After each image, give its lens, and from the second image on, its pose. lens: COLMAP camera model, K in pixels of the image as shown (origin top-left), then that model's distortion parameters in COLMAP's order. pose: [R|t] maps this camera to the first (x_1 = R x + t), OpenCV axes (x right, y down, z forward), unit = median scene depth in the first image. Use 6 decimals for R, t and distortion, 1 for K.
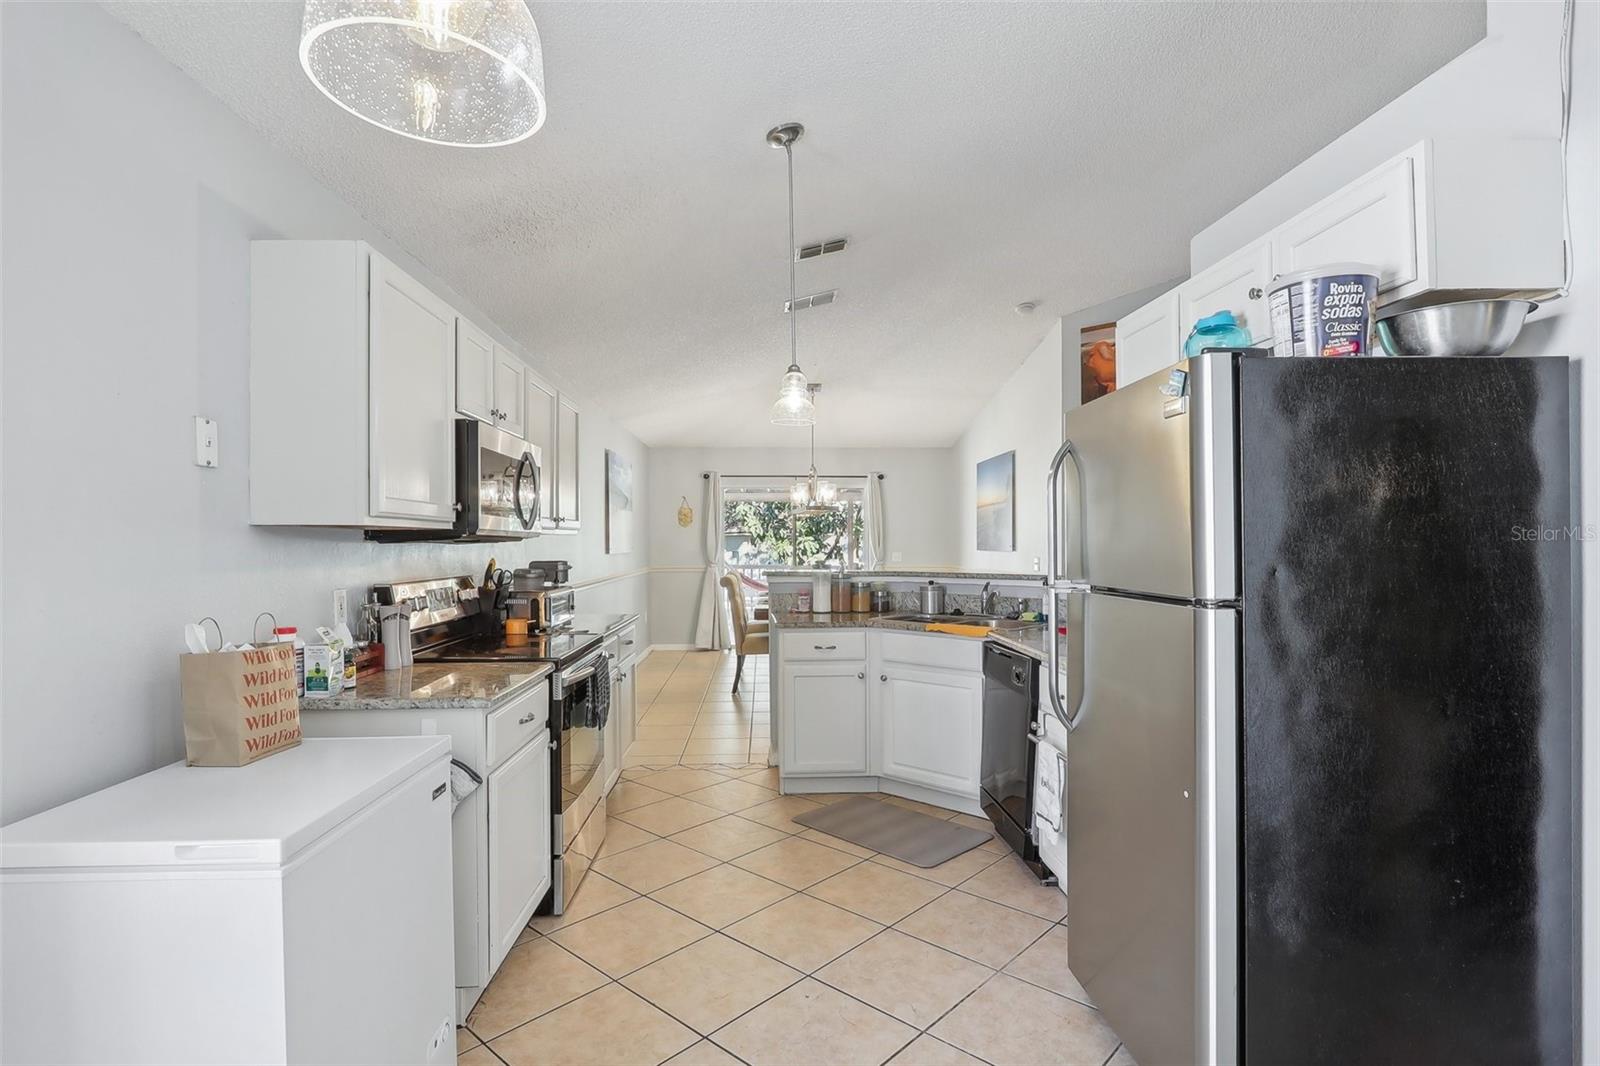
lens RADIAL K [[810.3, 0, 794.2], [0, 810.3, 551.3], [0, 0, 1]] dist [-0.002032, -0.000661]
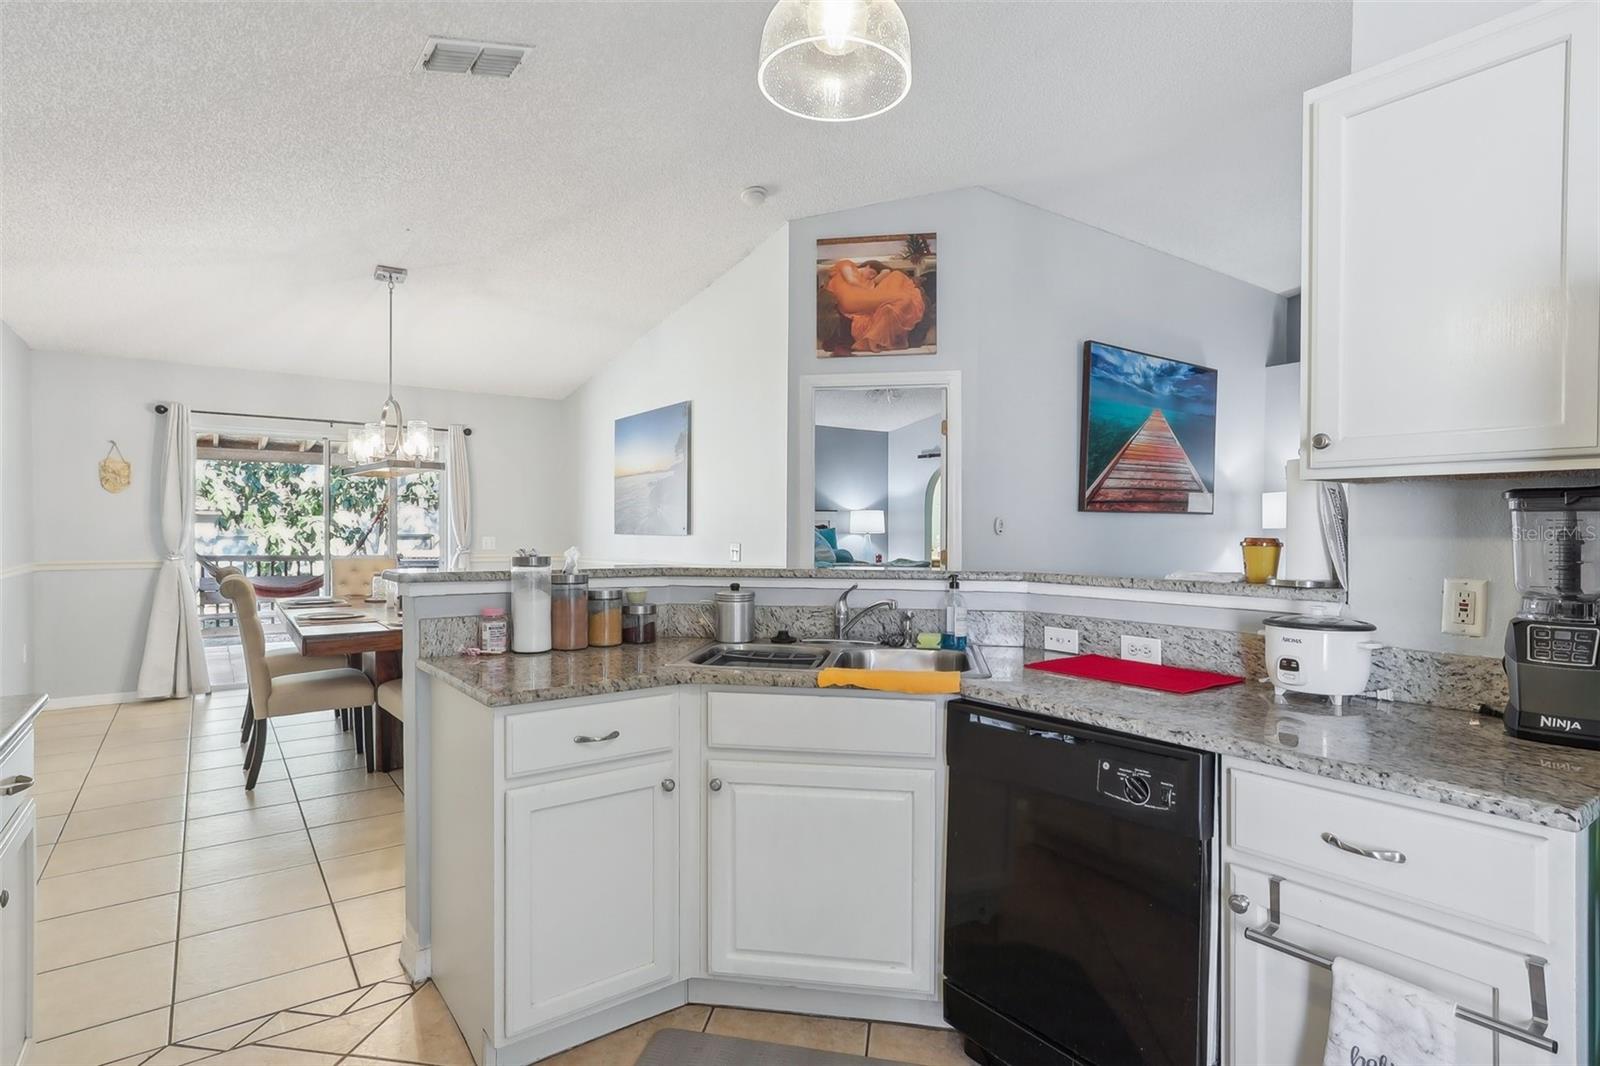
lens RADIAL K [[827.1, 0, 792.0], [0, 827.1, 540.5], [0, 0, 1]] dist [0.000717, 0.000316]
pose [[0.835439, 0.001325, 0.549582, -0.085941], [-0.002526, 0.999996, 0.001428, 0.003839], [-0.549578, -0.002581, 0.835439, 0.364976]]
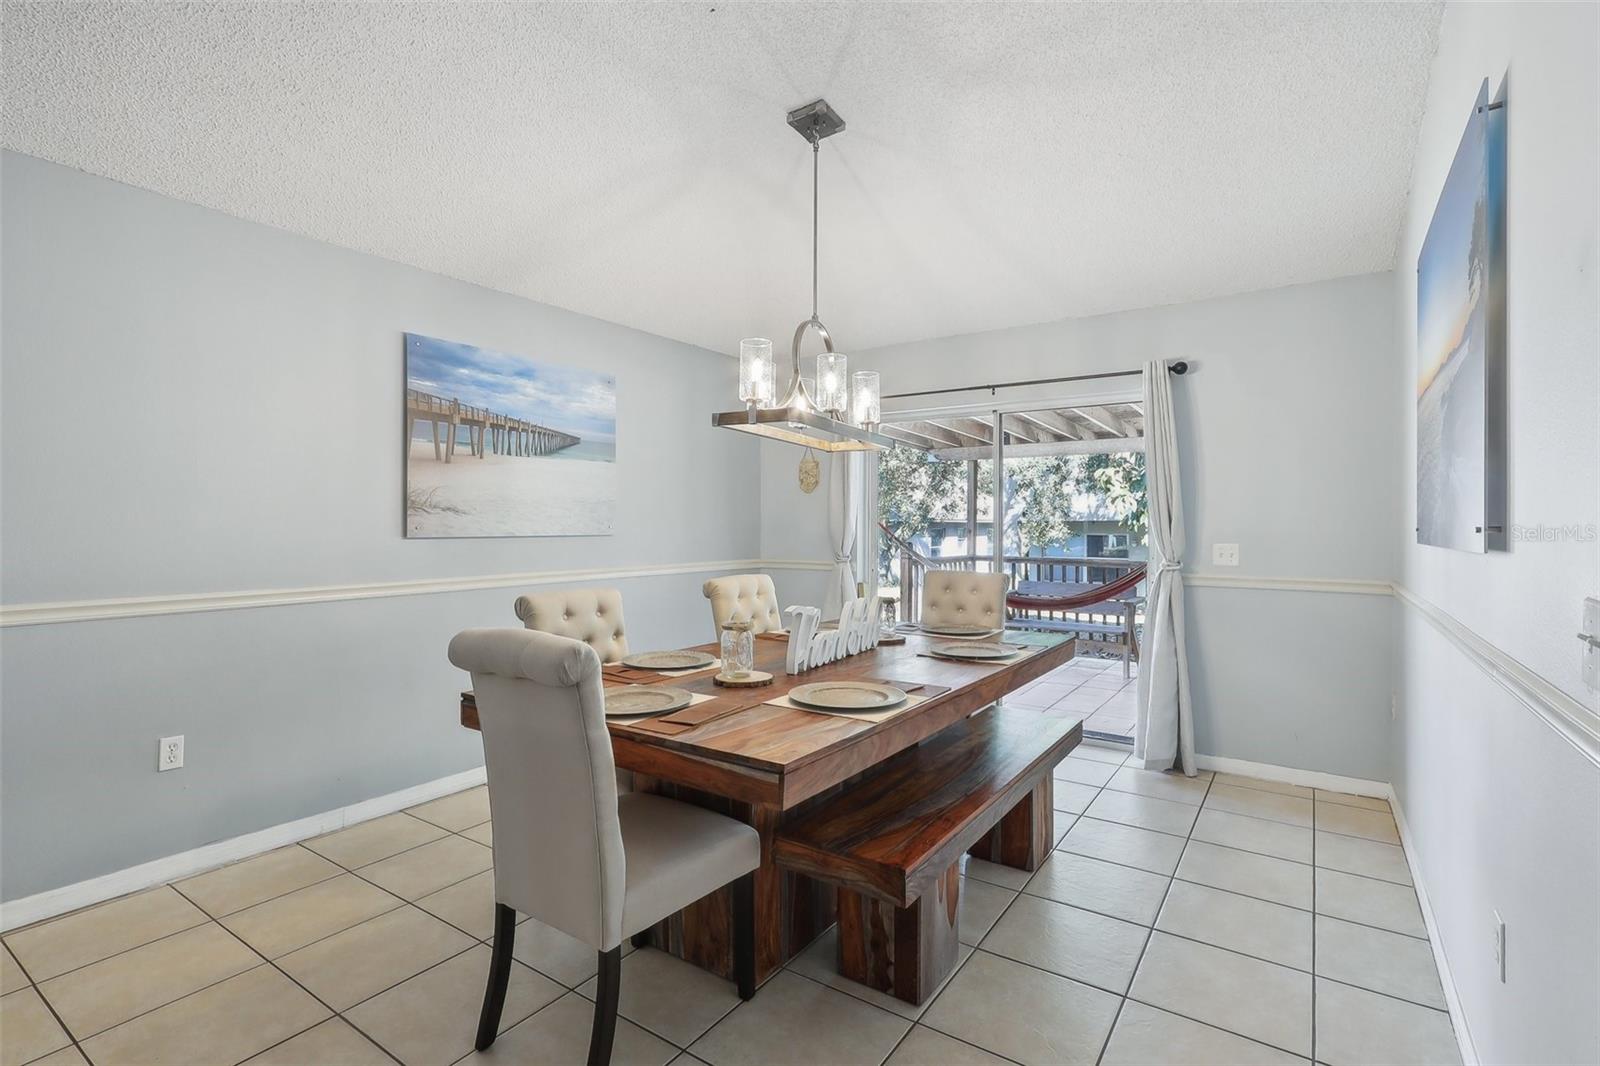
lens RADIAL K [[757.9, 0, 799.0], [0, 757.9, 524.2], [0, 0, 1]] dist [-0.002312, -0.000255]
pose [[0.800427, 0.004155, -0.599416, 0.291933], [-0.011298, 0.999903, -0.008155, -0.004293], [0.599323, 0.013300, 0.800396, 0.875390]]
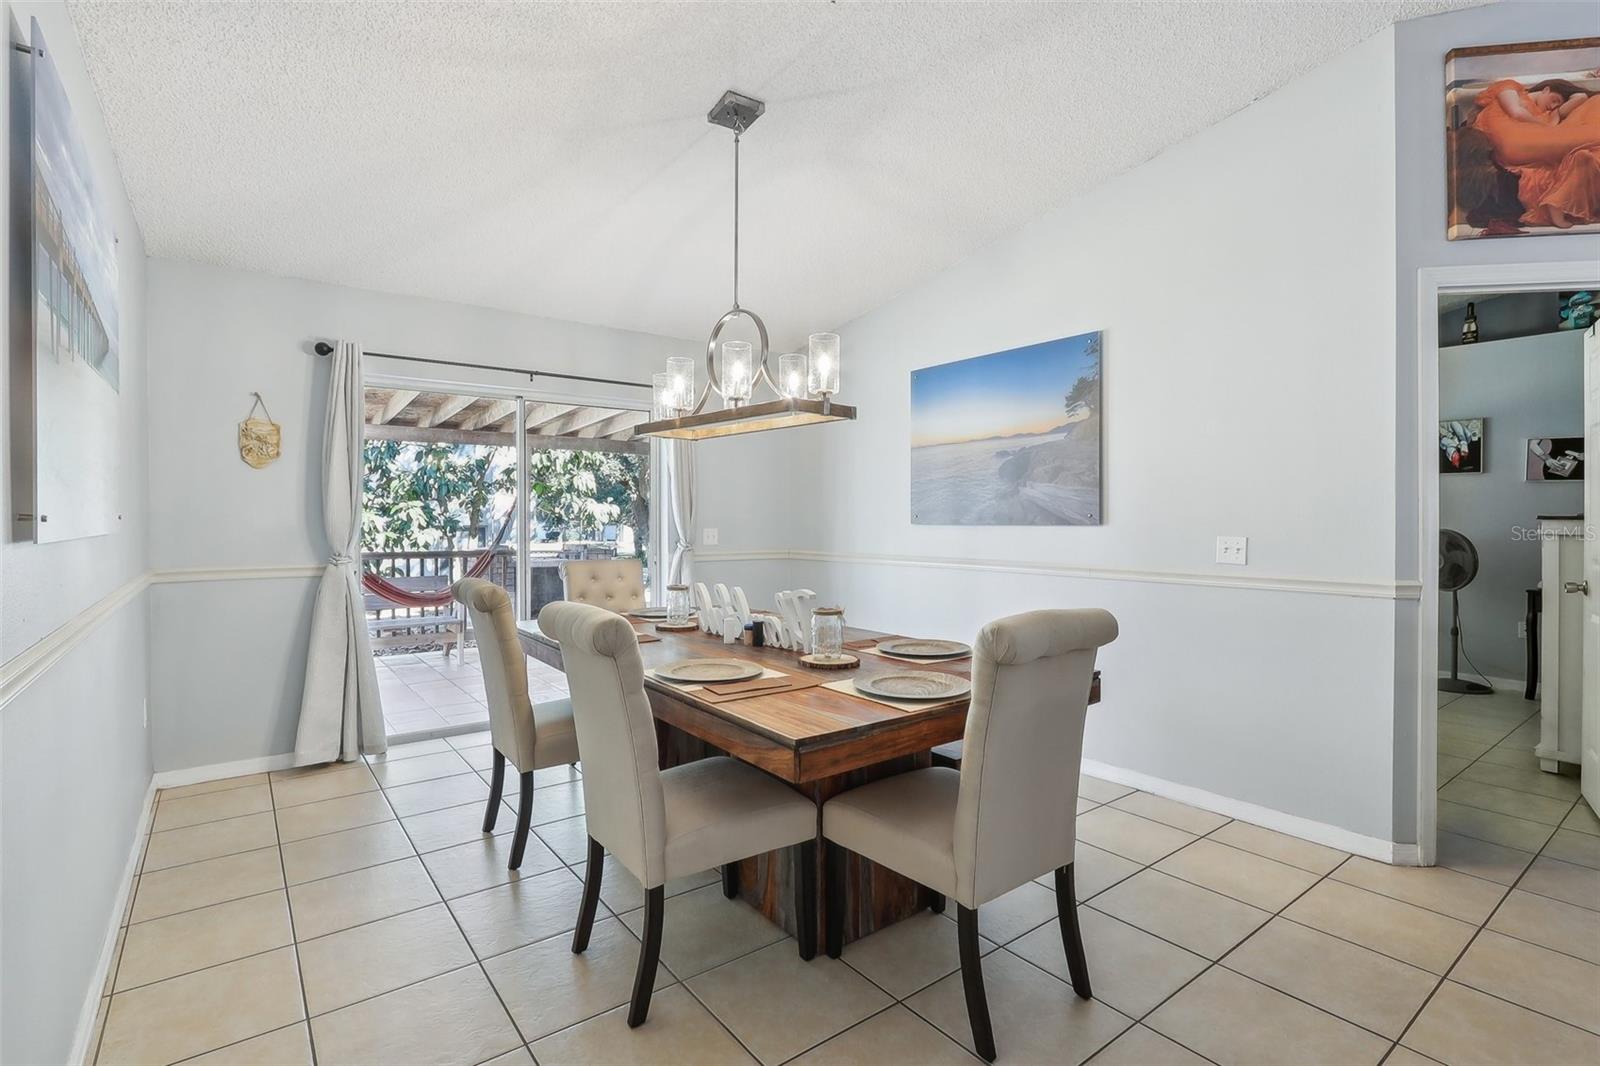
lens RADIAL K [[764.9, 0, 792.1], [0, 764.9, 519.7], [0, 0, 1]] dist [-0.002490, -0.003930]
pose [[0.826735, -0.000325, 0.562591, -0.203466], [0.003533, 0.999983, -0.004613, -0.002630], [-0.562580, 0.005801, 0.826723, 0.842230]]
